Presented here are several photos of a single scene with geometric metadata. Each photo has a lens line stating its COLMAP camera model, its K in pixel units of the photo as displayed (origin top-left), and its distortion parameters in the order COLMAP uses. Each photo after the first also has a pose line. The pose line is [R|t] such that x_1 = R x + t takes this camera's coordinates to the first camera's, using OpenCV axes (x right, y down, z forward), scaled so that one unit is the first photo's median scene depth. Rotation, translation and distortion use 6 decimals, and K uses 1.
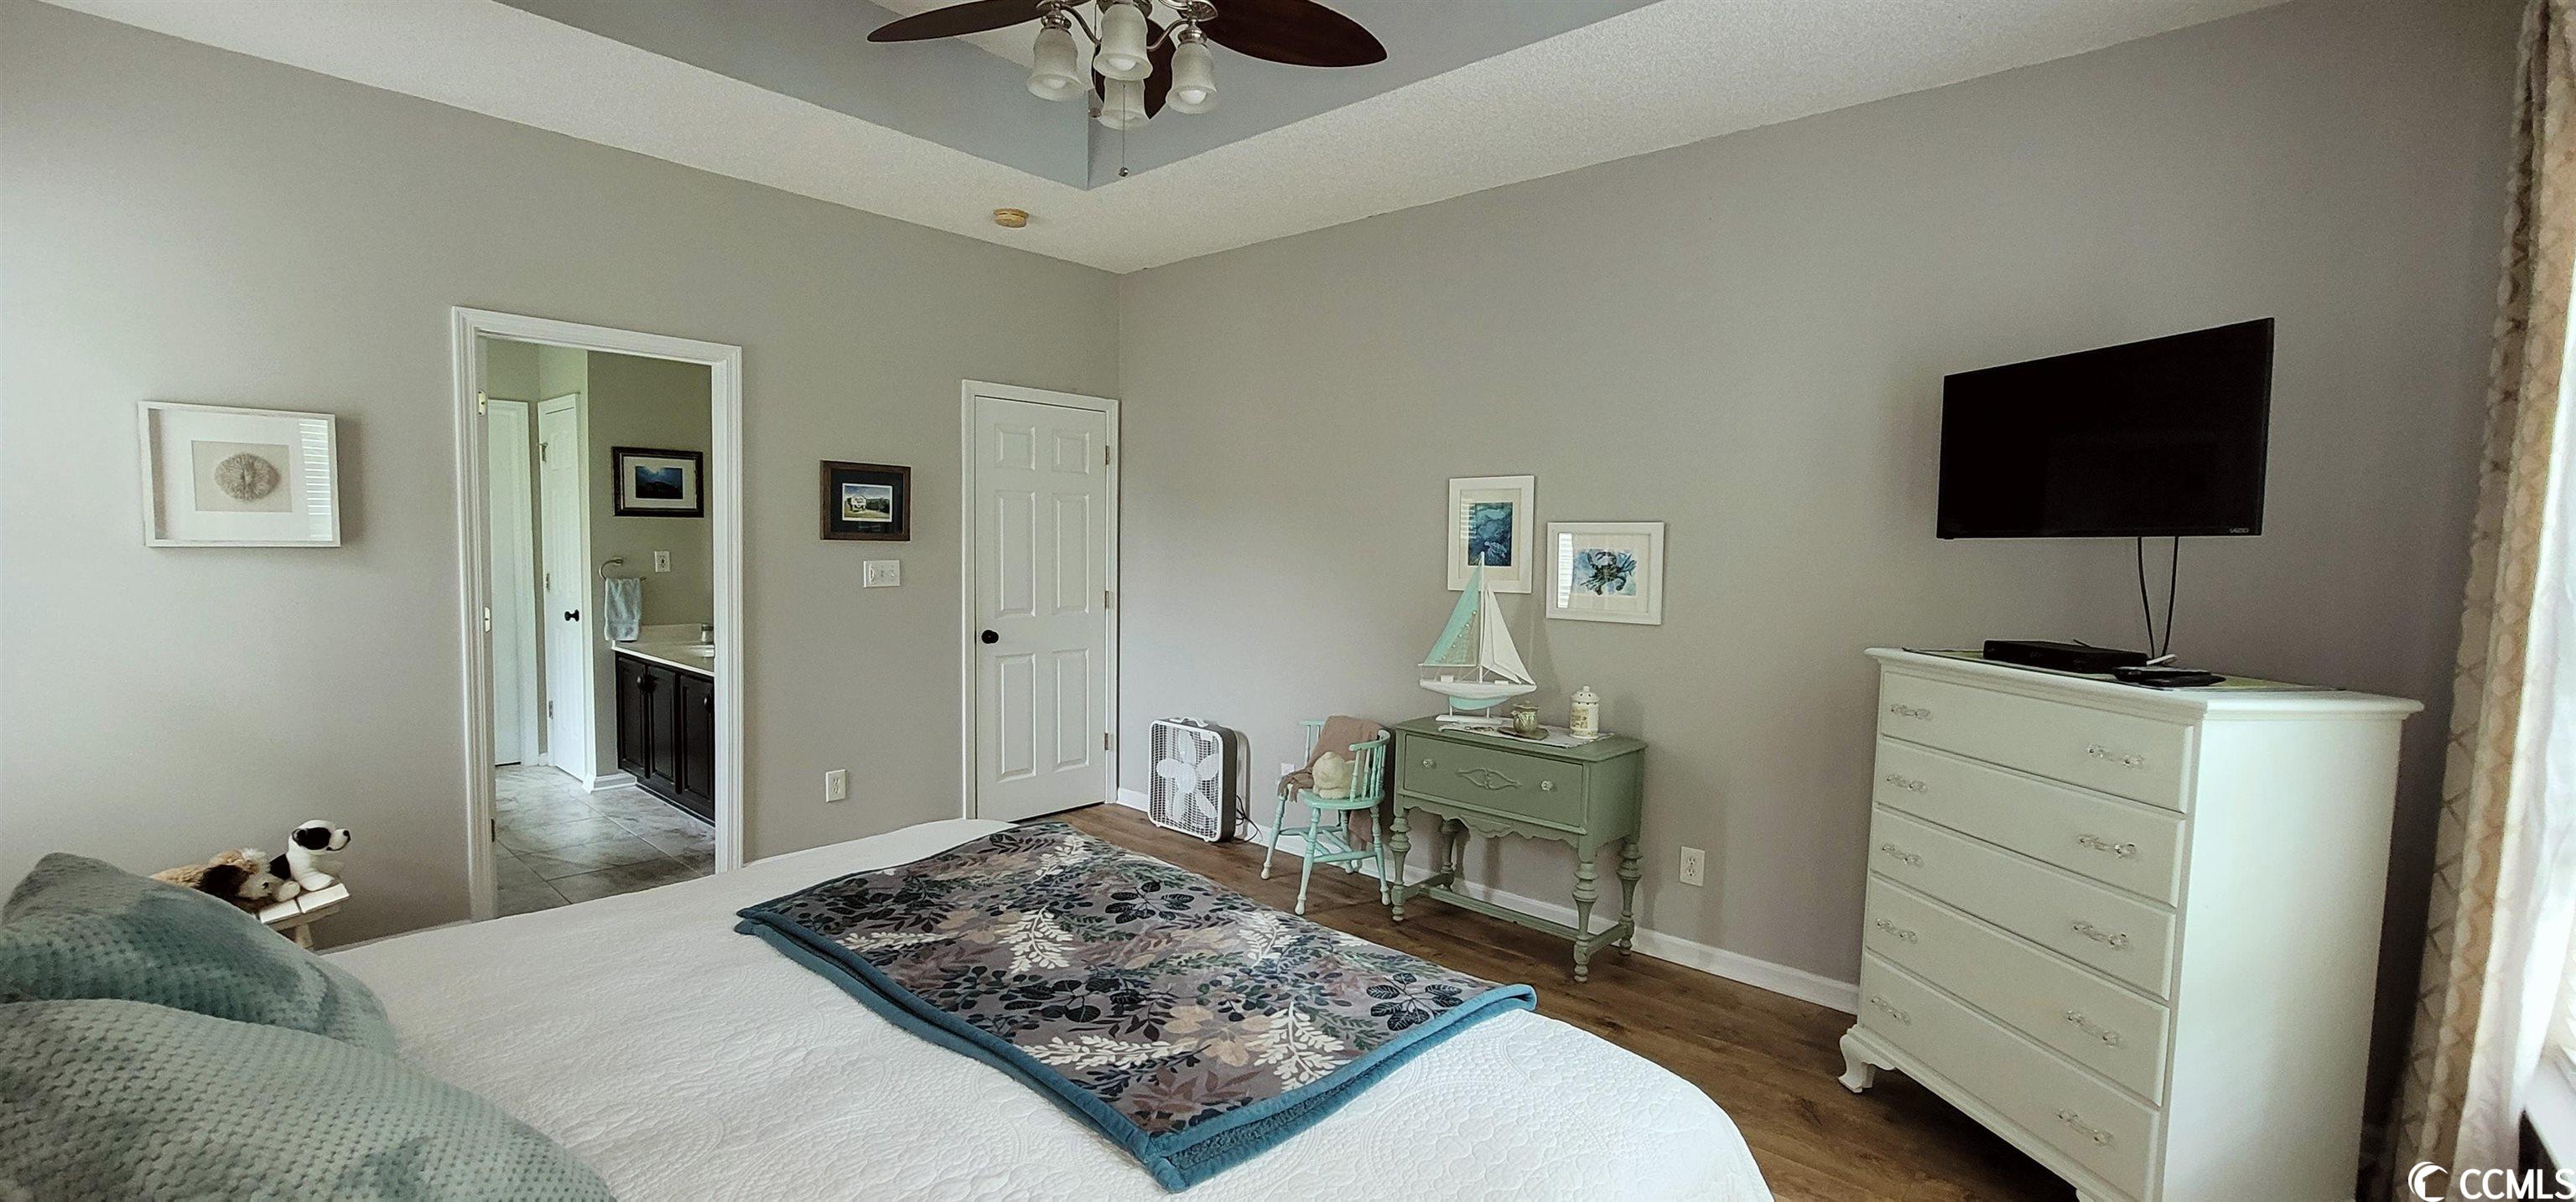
lens RADIAL K [[1226.9, 0, 1284.9], [0, 1226.9, 612.6], [0, 0, 1]] dist [-0.005088, -0.000147]
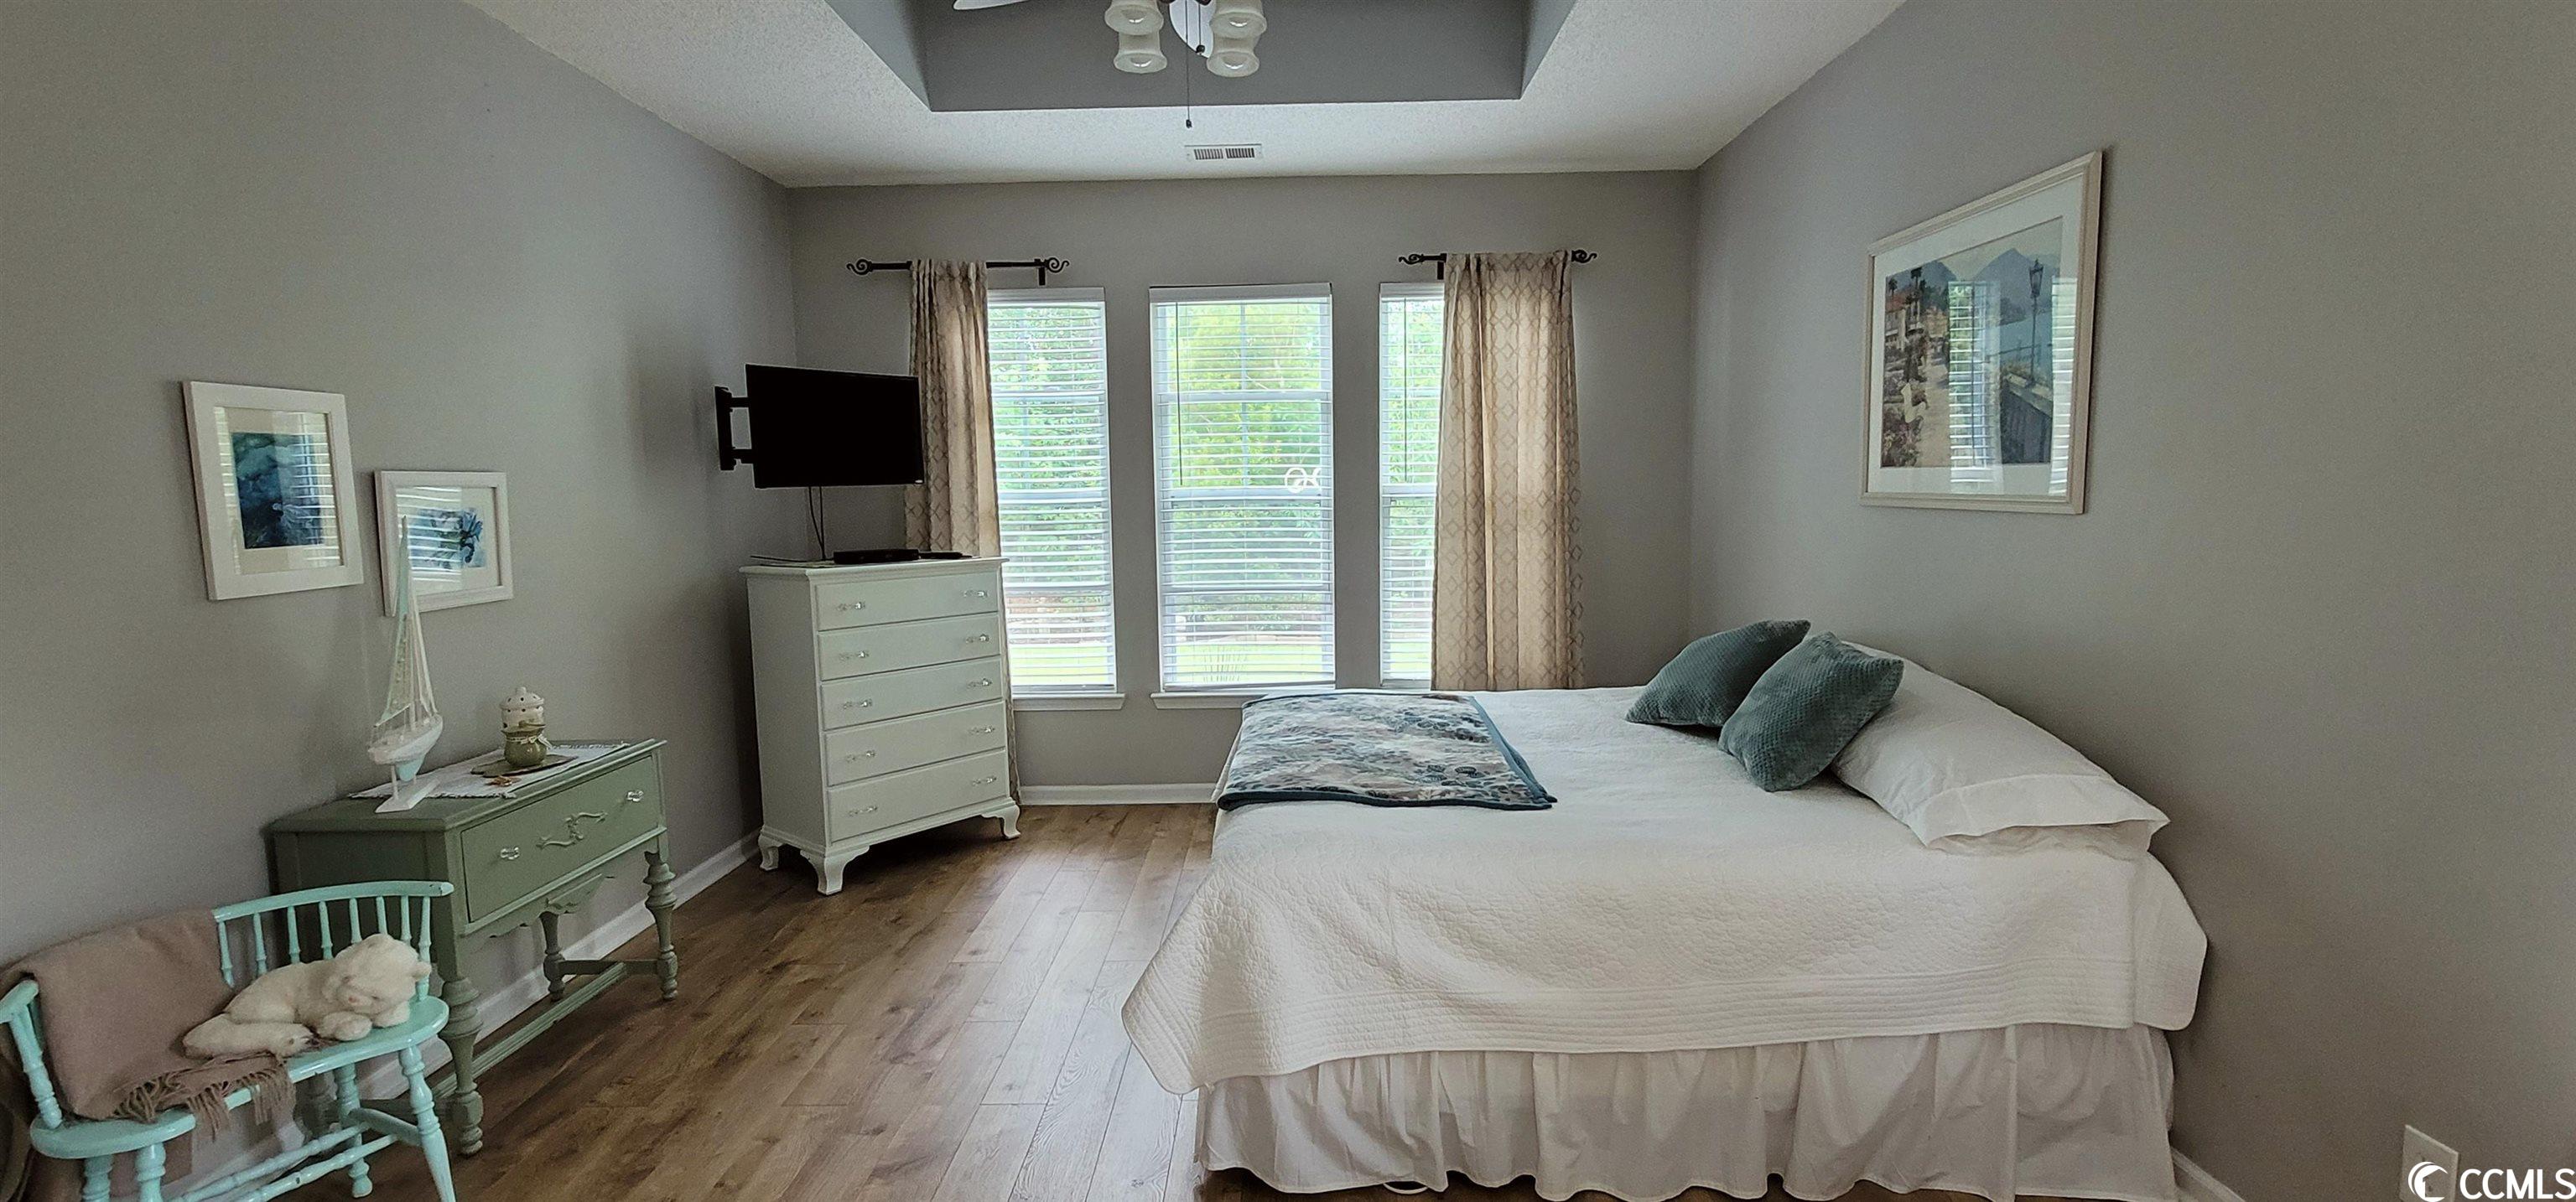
lens RADIAL K [[1226.9, 0, 1284.9], [0, 1226.9, 612.6], [0, 0, 1]] dist [-0.005088, -0.000147]
pose [[-0.732821, -0.080291, 0.675668, -0.612875], [0.039357, 0.986349, 0.159896, -0.089090], [-0.679282, 0.143768, -0.719657, 1.219319]]
